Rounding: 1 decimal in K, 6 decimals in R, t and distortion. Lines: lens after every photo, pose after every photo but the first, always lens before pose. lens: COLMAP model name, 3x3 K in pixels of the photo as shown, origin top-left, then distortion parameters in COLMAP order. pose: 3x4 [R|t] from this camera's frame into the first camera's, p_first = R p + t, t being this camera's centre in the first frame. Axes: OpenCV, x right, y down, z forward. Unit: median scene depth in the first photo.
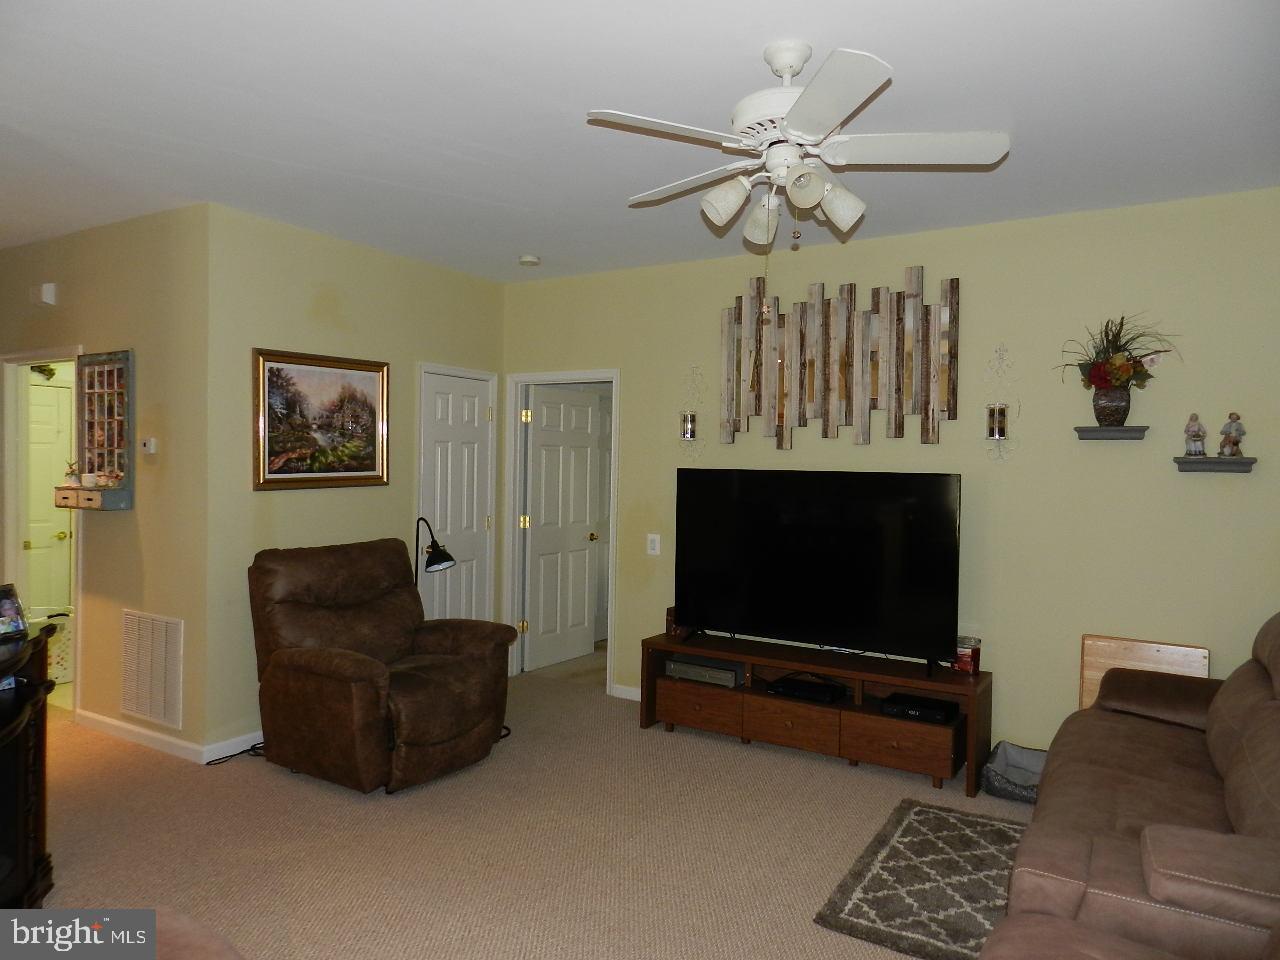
lens RADIAL K [[856.4, 0, 640.0], [0, 856.4, 480.0], [0, 0, 1]] dist [0.001614, -0.000346]
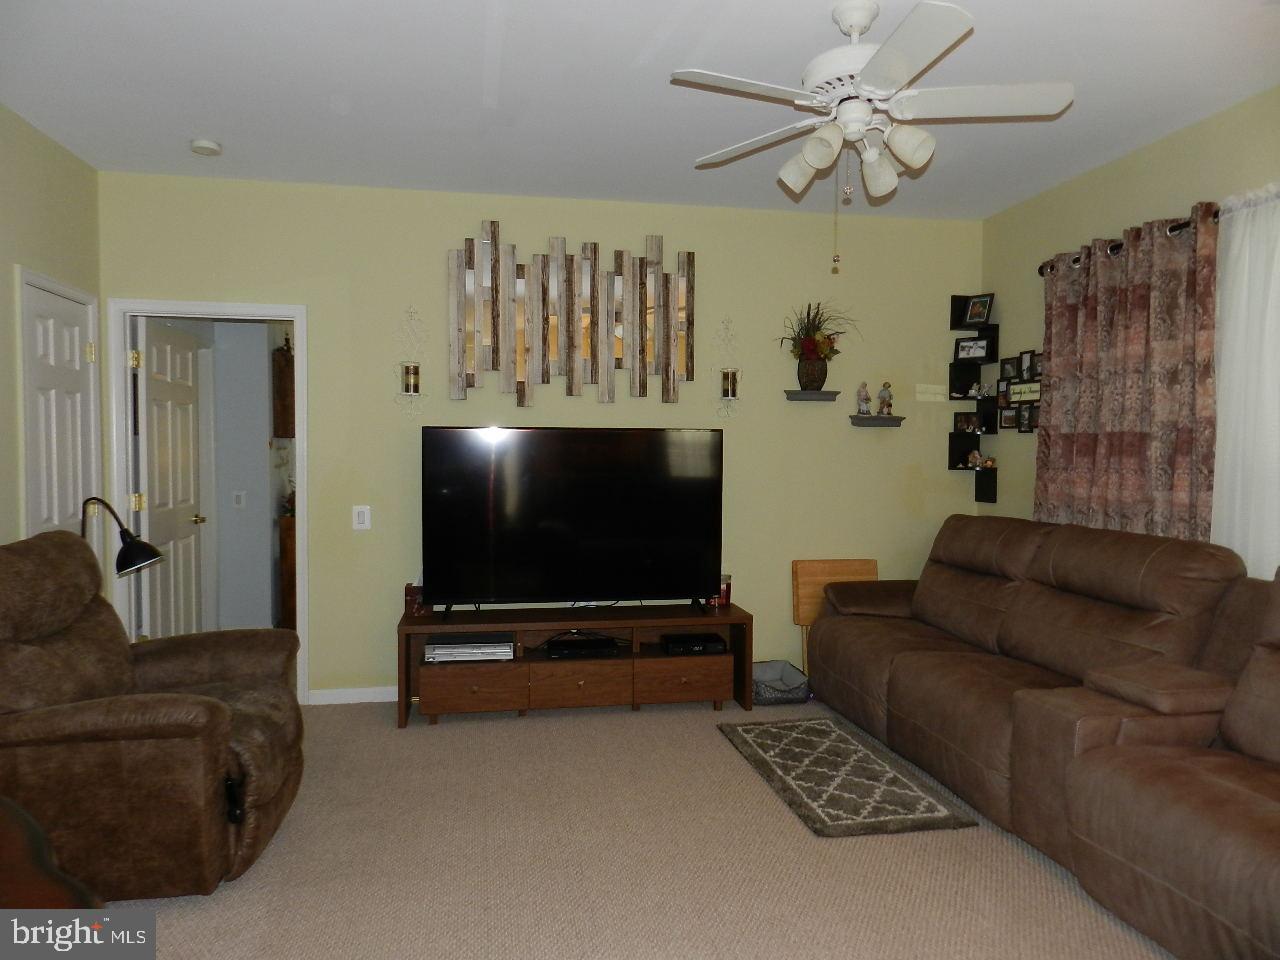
lens RADIAL K [[846.7, 0, 640.0], [0, 846.7, 480.0], [0, 0, 1]] dist [0.002731, 0.000255]
pose [[0.742875, -0.037735, 0.668365, -0.414319], [0.019968, 0.999215, 0.034219, 0.018100], [-0.669132, -0.012075, 0.743046, 0.231487]]
